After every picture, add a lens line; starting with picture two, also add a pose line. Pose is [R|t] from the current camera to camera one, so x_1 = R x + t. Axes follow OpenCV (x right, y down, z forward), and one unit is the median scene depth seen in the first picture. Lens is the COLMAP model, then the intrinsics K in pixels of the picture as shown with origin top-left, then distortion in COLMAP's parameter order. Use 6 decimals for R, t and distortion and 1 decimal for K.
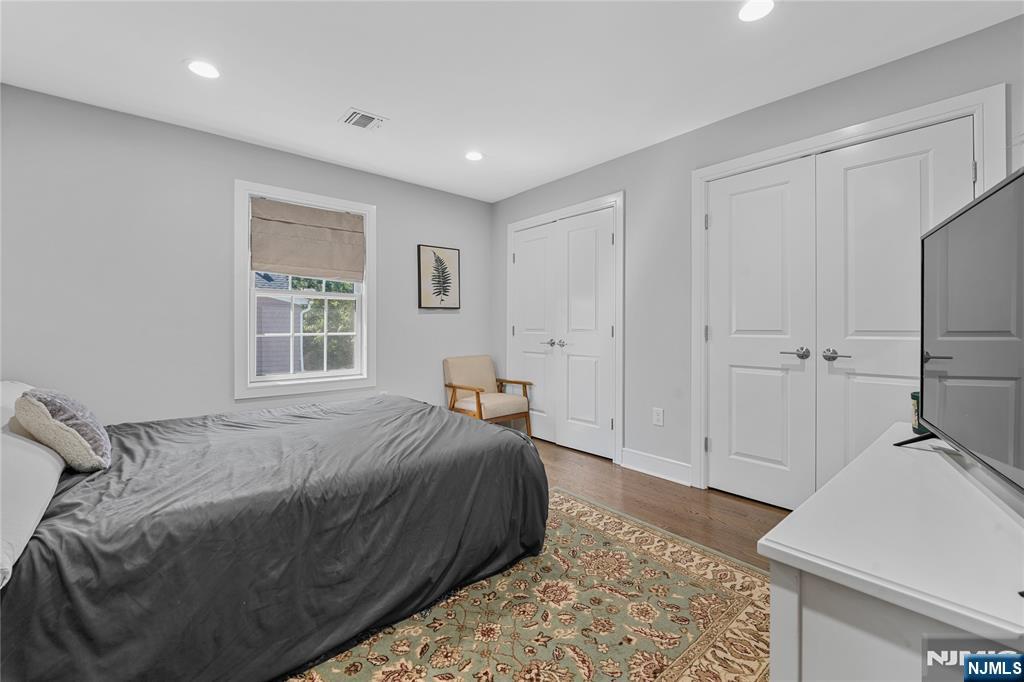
lens RADIAL K [[417.0, 0, 511.8], [0, 417.0, 333.0], [0, 0, 1]] dist [-0.000700, -0.000500]
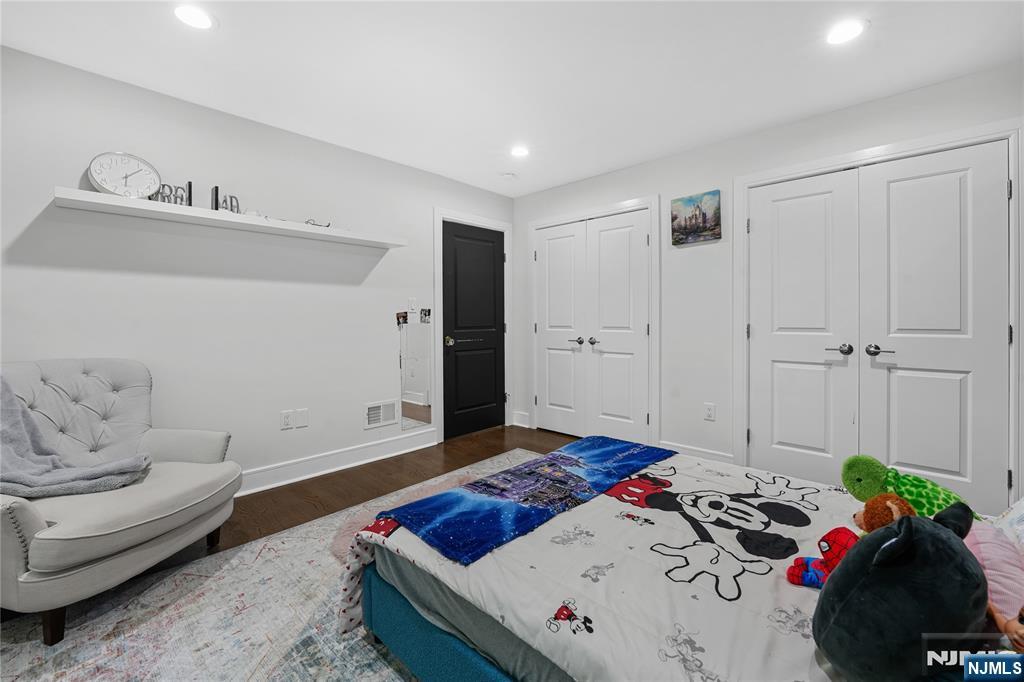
lens RADIAL K [[417.0, 0, 516.3], [0, 417.0, 336.2], [0, 0, 1]] dist [-0.000700, -0.000500]
pose [[0.992864, -0.004341, 0.119176, -0.286752], [0.002525, 0.999878, 0.015388, -0.004859], [-0.119228, -0.014977, 0.992754, 0.017274]]
